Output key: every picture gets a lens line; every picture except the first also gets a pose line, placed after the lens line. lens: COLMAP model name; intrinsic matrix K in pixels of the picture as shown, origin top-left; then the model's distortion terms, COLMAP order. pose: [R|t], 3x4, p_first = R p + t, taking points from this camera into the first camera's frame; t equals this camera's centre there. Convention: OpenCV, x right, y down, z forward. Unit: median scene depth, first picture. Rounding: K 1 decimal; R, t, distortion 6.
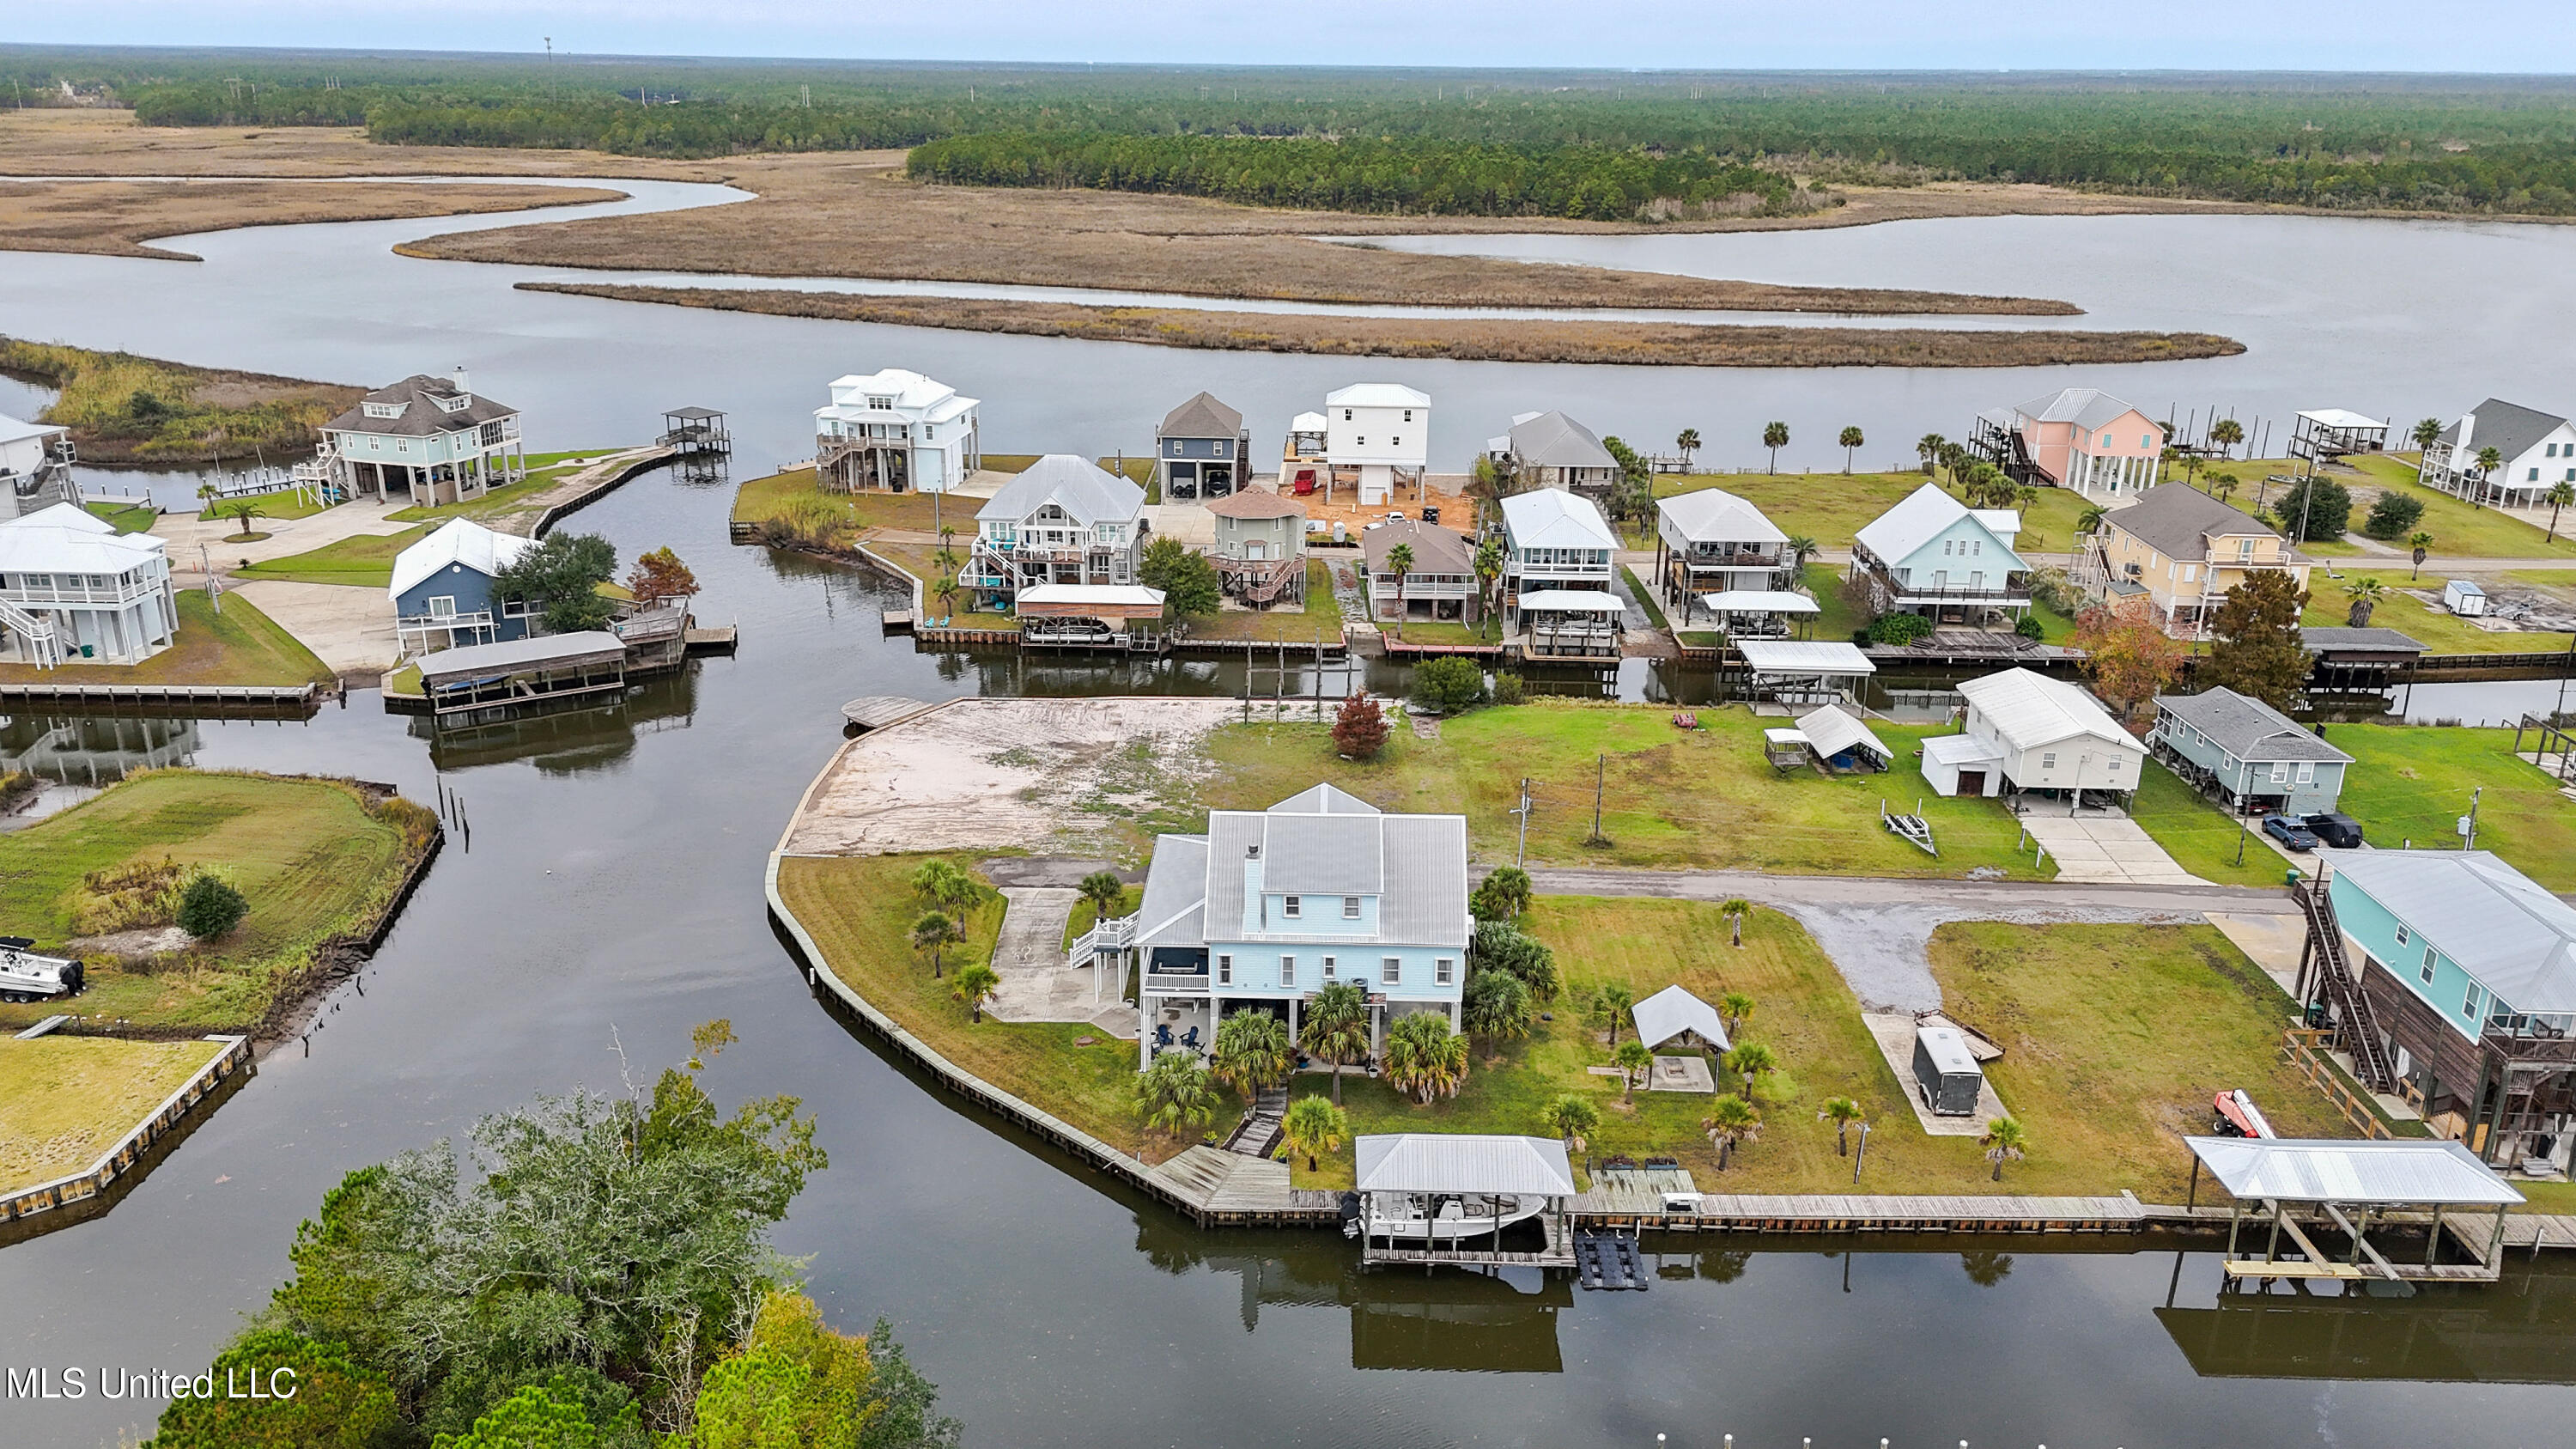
lens RADIAL K [[1881.9, 0, 1288.0], [0, 1881.9, 724.5], [0, 0, 1]] dist [0.085734, -0.095855]
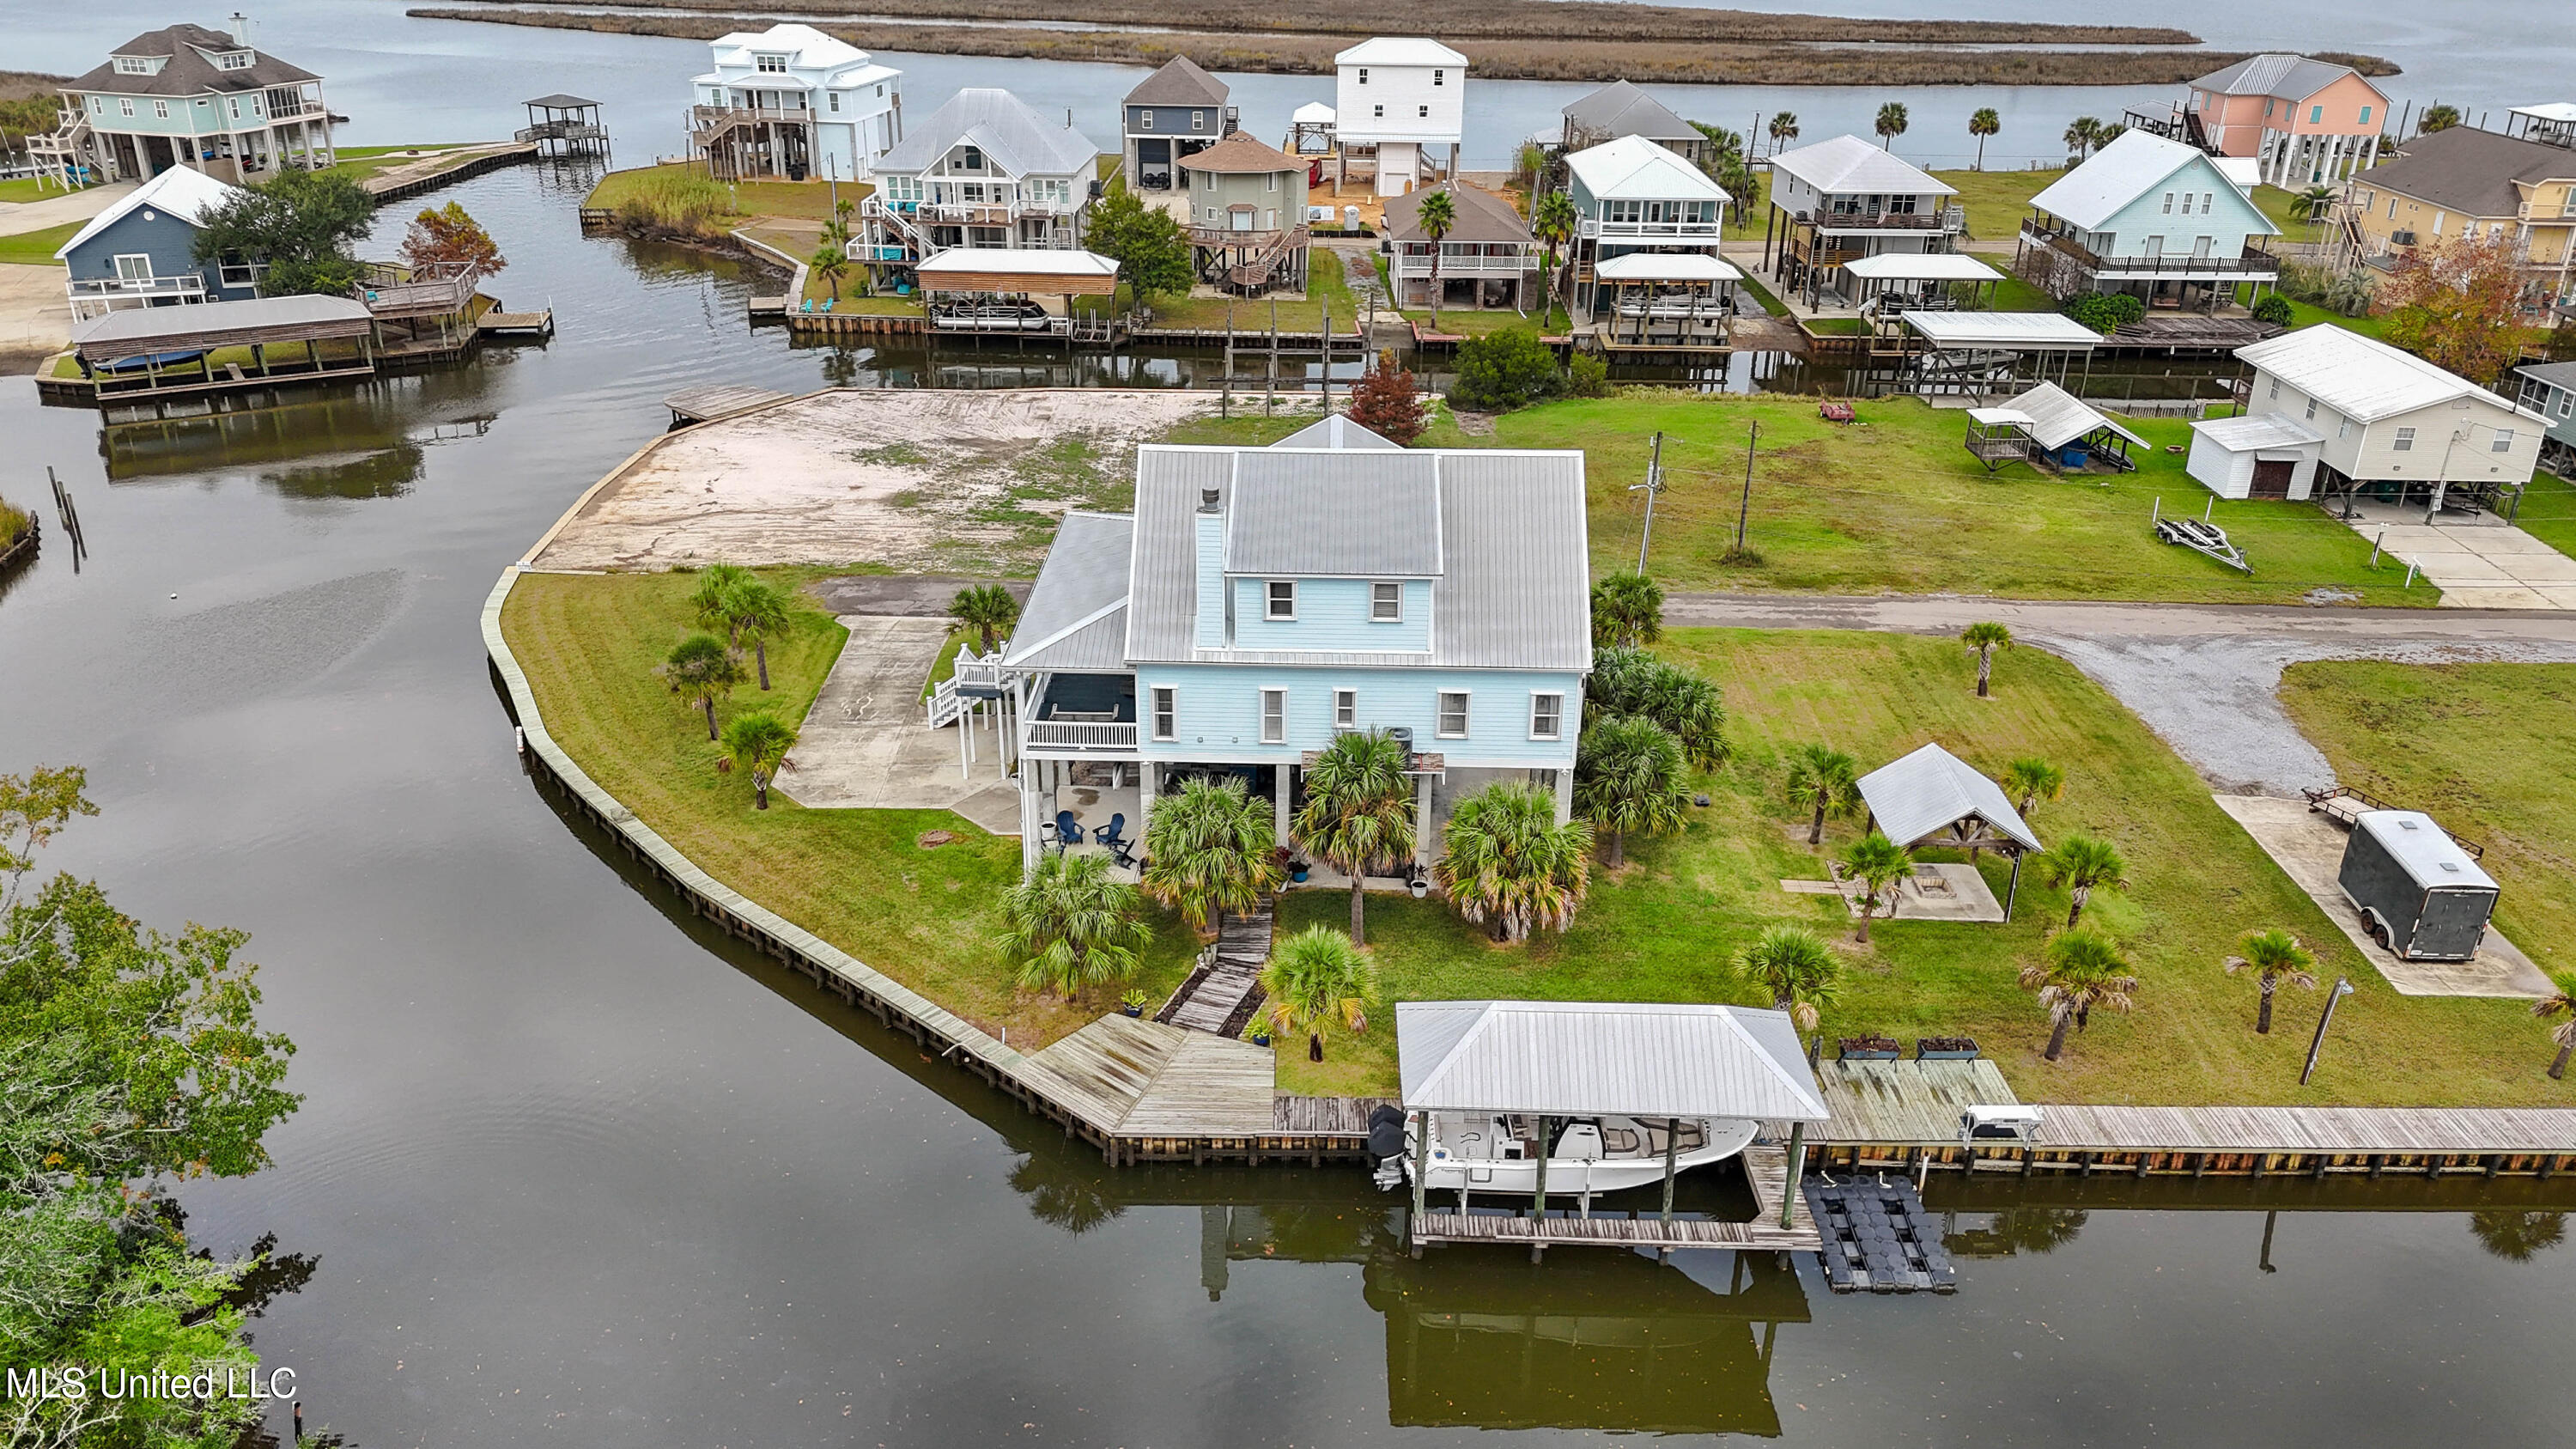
lens RADIAL K [[1894.0, 0, 1288.0], [0, 1894.0, 724.5], [0, 0, 1]] dist [0.065478, -0.056770]
pose [[0.999998, 0.000393, -0.002142, 0.003595], [-0.000204, 0.996149, 0.087671, 0.052988], [0.002168, -0.087670, 0.996147, 0.270660]]
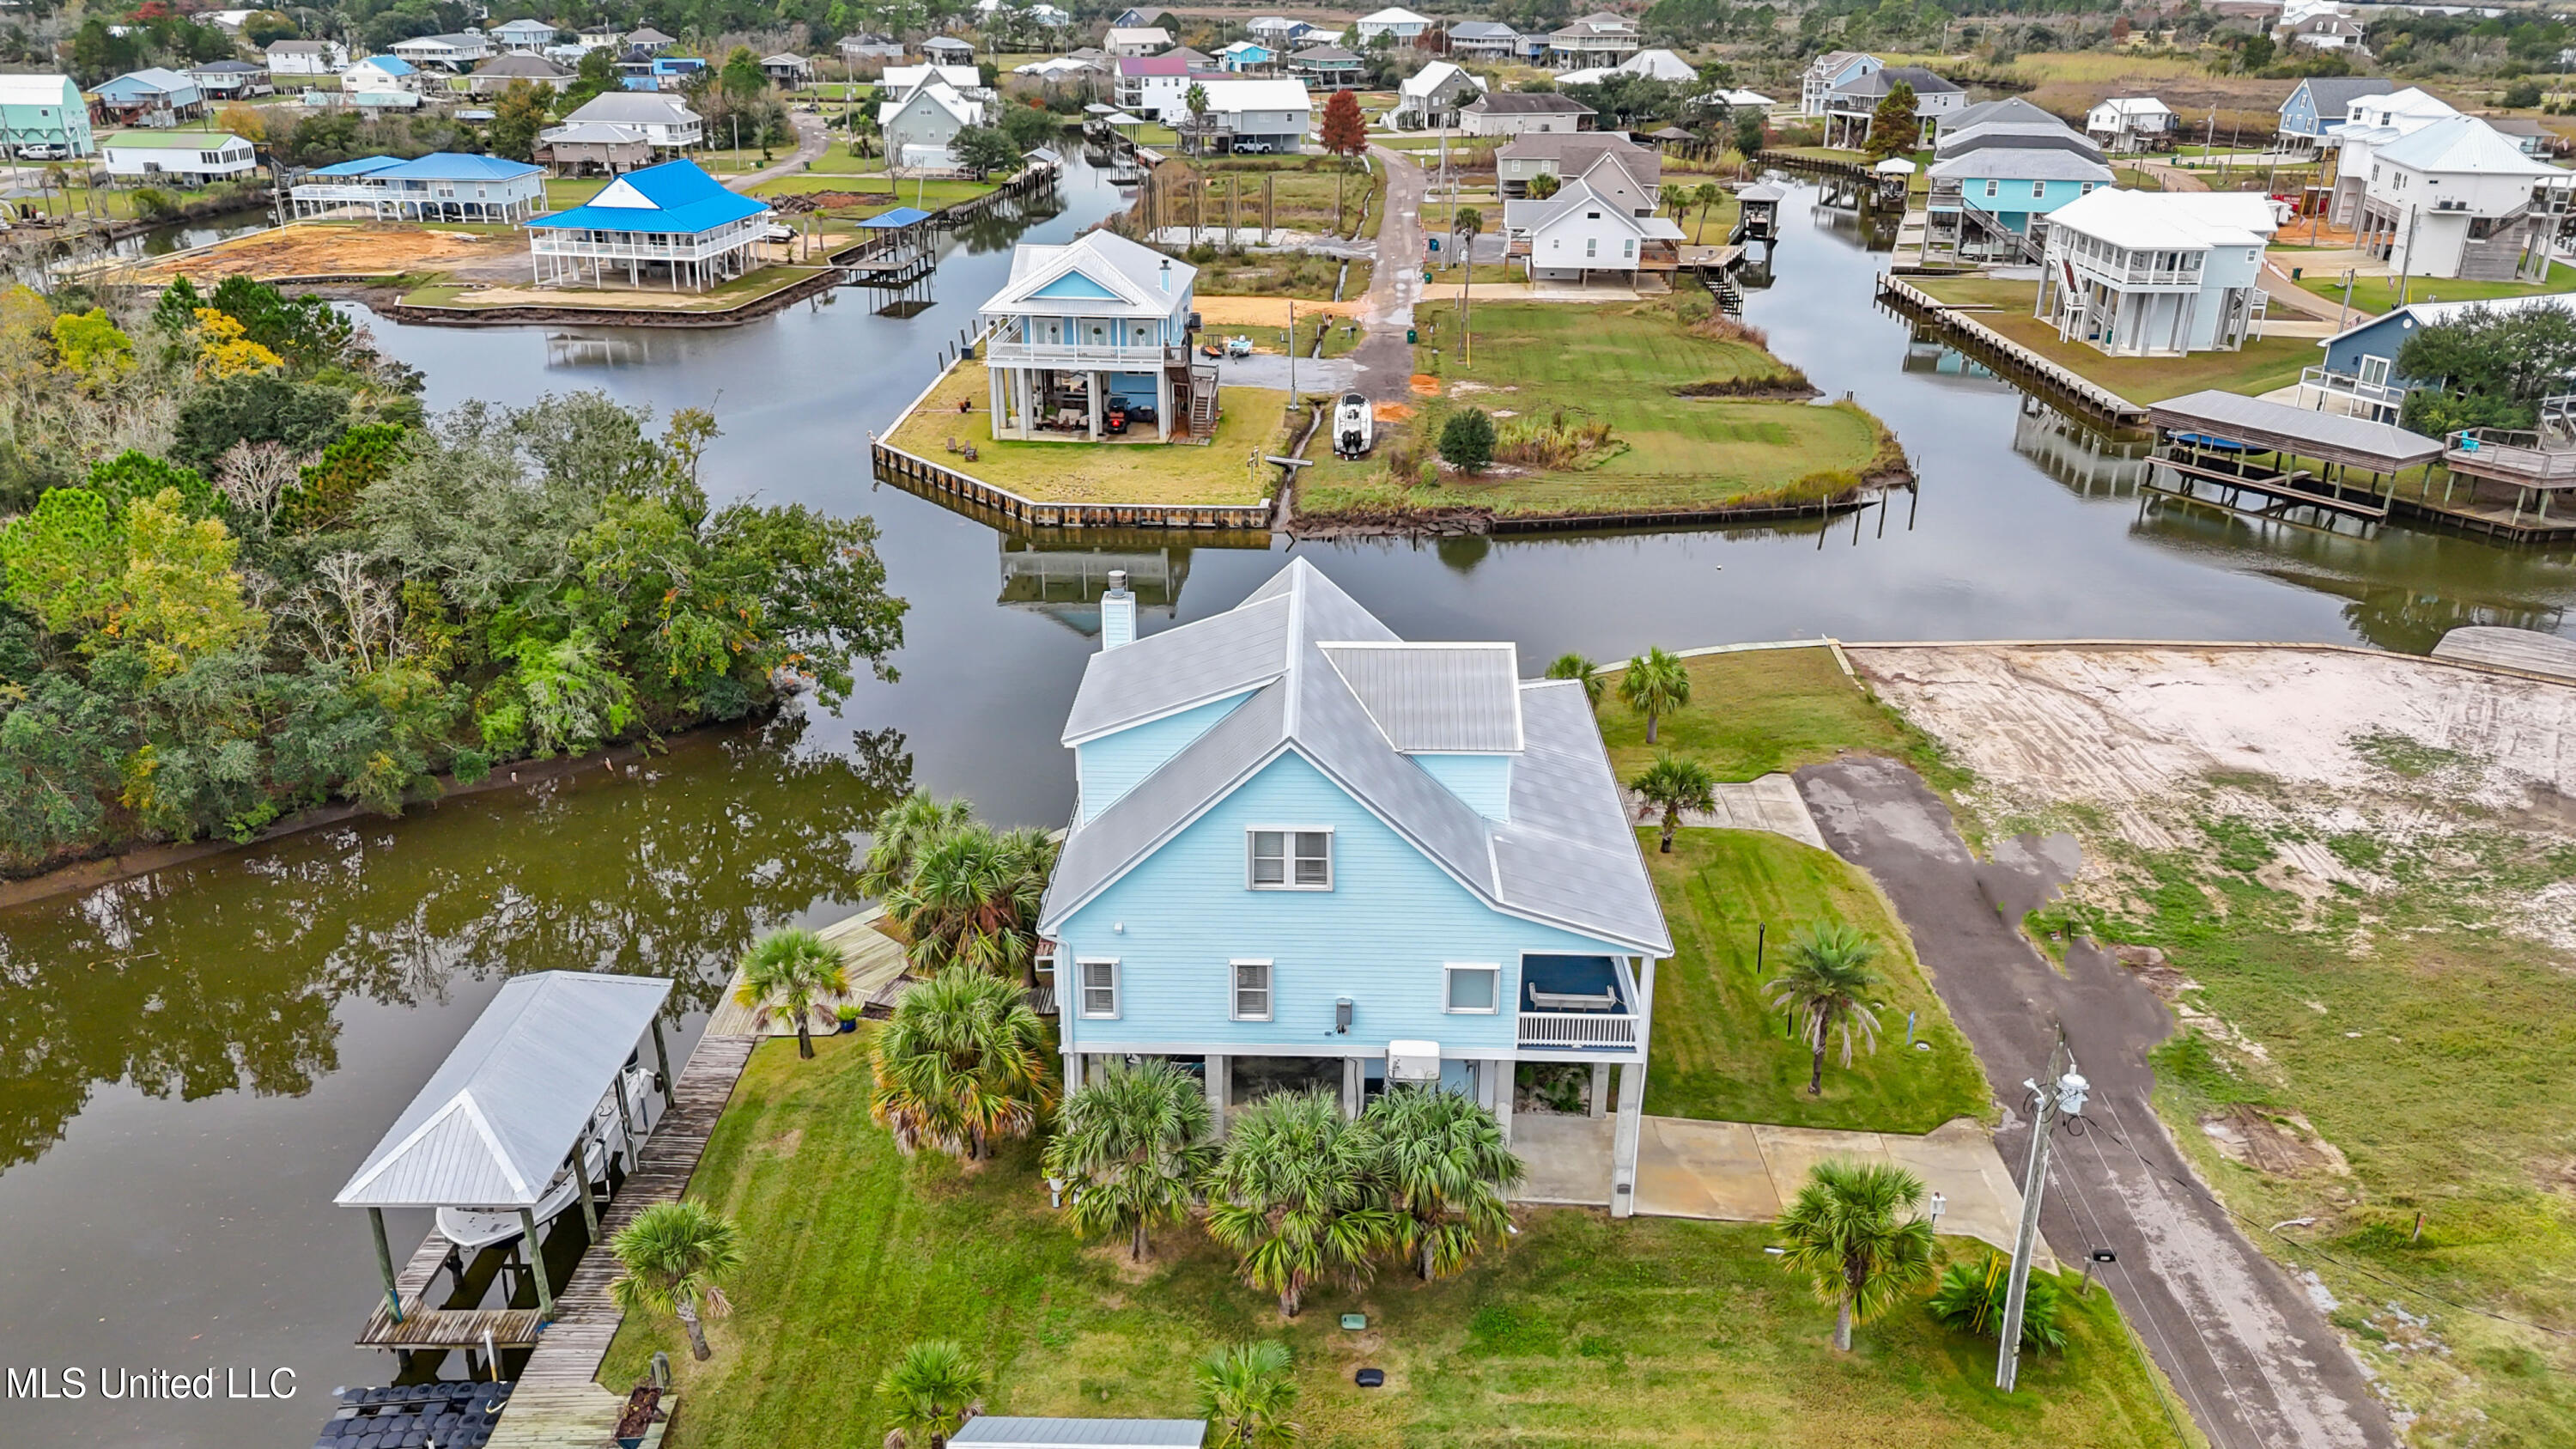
lens RADIAL K [[1881.9, 0, 1288.0], [0, 1881.9, 724.5], [0, 0, 1]] dist [0.085734, -0.095855]
pose [[0.004643, 0.365735, -0.930708, 0.311247], [-0.334429, 0.877695, 0.343234, -0.061864], [0.942410, 0.309662, 0.126387, 0.619077]]
